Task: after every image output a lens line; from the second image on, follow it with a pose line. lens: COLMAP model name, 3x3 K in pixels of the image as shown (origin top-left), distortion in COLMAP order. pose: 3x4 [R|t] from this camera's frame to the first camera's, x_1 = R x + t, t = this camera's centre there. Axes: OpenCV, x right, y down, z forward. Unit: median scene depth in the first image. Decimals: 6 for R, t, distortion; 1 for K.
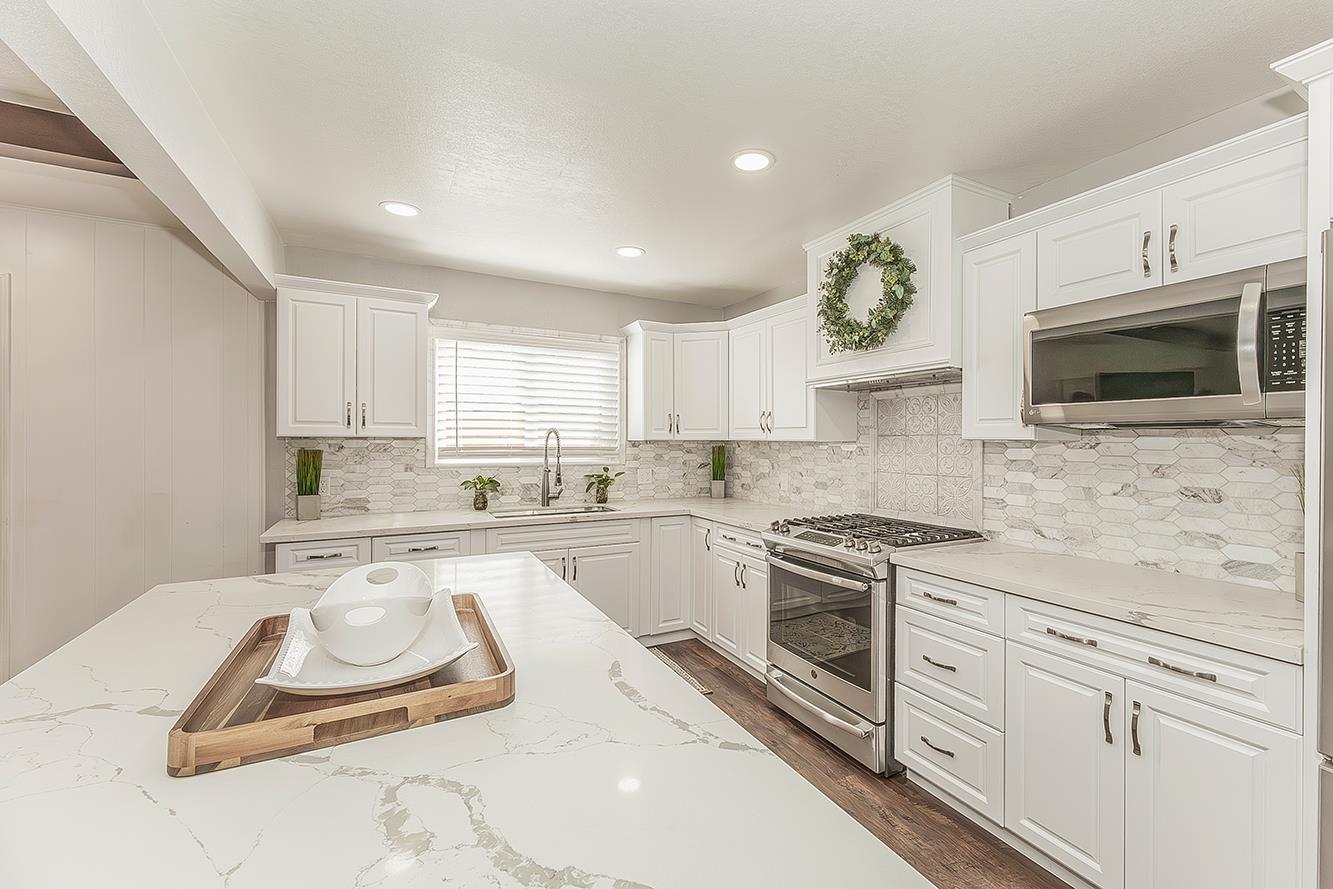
lens RADIAL K [[559.3, 0, 713.6], [0, 559.3, 438.9], [0, 0, 1]] dist [0.000322, 0.000073]
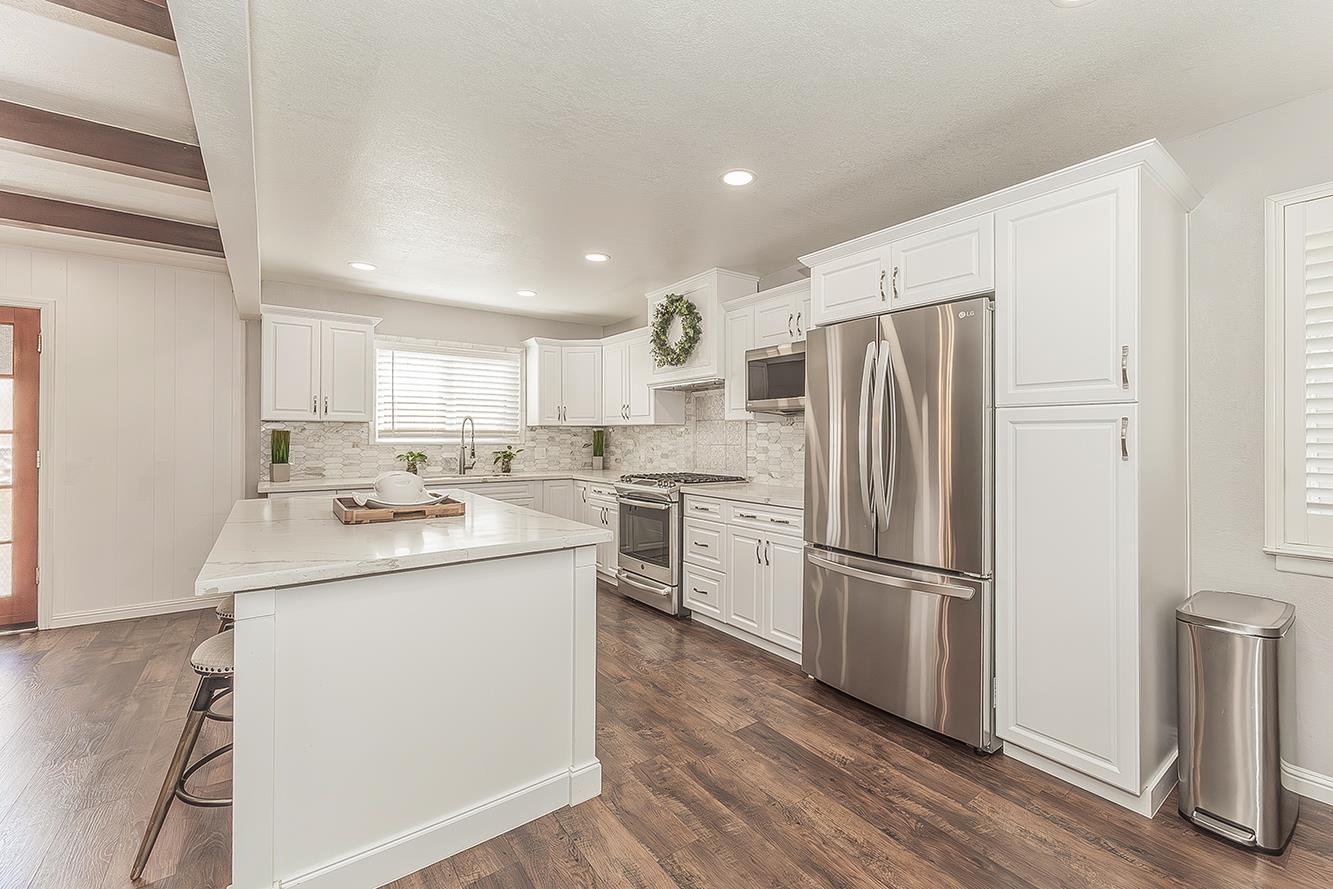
lens RADIAL K [[562.2, 0, 715.7], [0, 562.2, 430.4], [0, 0, 1]] dist [0.002123, 0.000163]
pose [[0.988225, -0.001090, 0.153004, 0.103536], [0.002239, 0.999971, -0.007335, 0.028968], [-0.152991, 0.007592, 0.988198, -0.469872]]
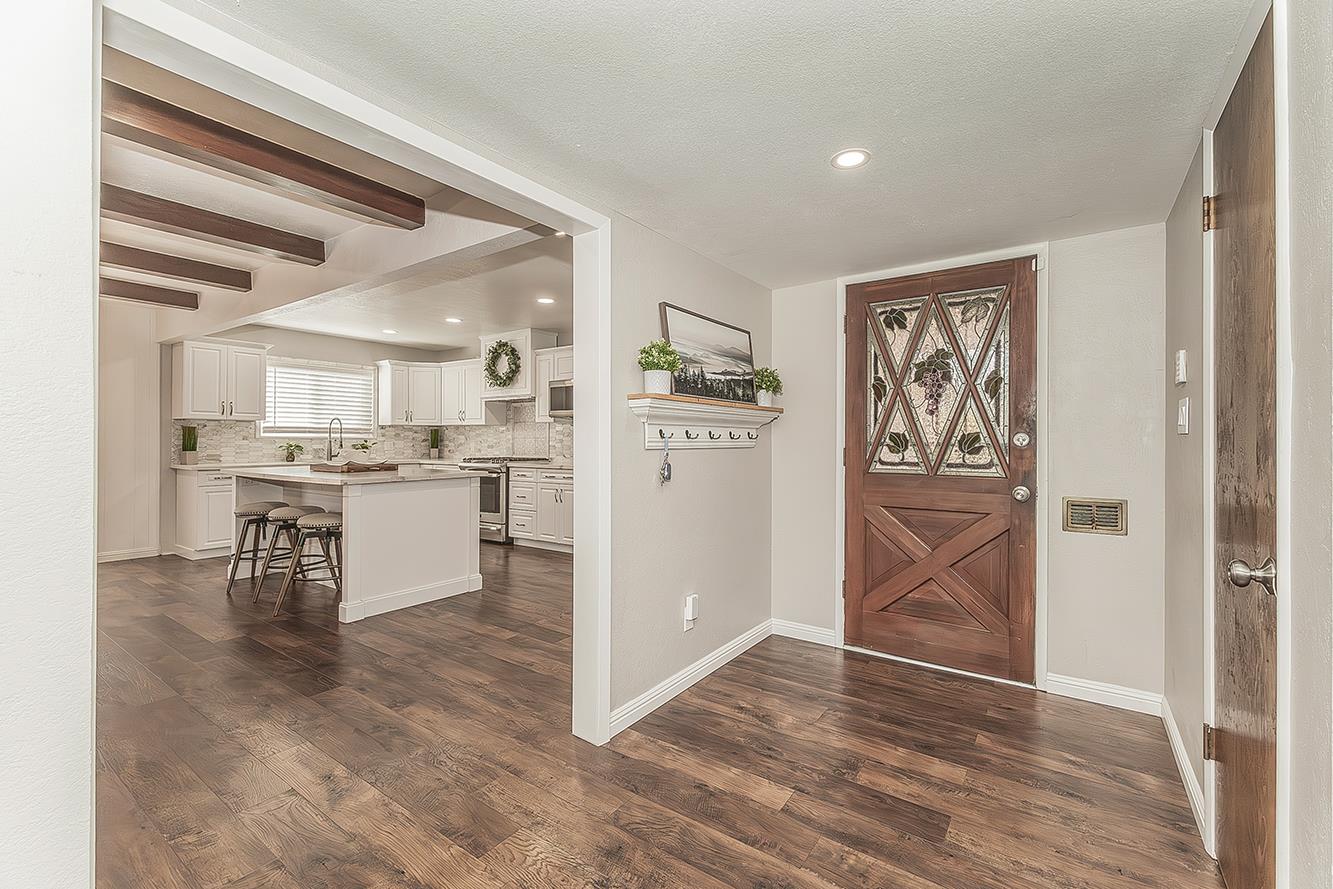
lens RADIAL K [[559.1, 0, 691.4], [0, 559.1, 433.7], [0, 0, 1]] dist [0.001503, 0.000080]
pose [[0.895856, 0.003030, 0.444334, -0.063998], [0.000187, 0.999974, -0.007198, 0.051524], [-0.444345, 0.006531, 0.895832, -1.233847]]
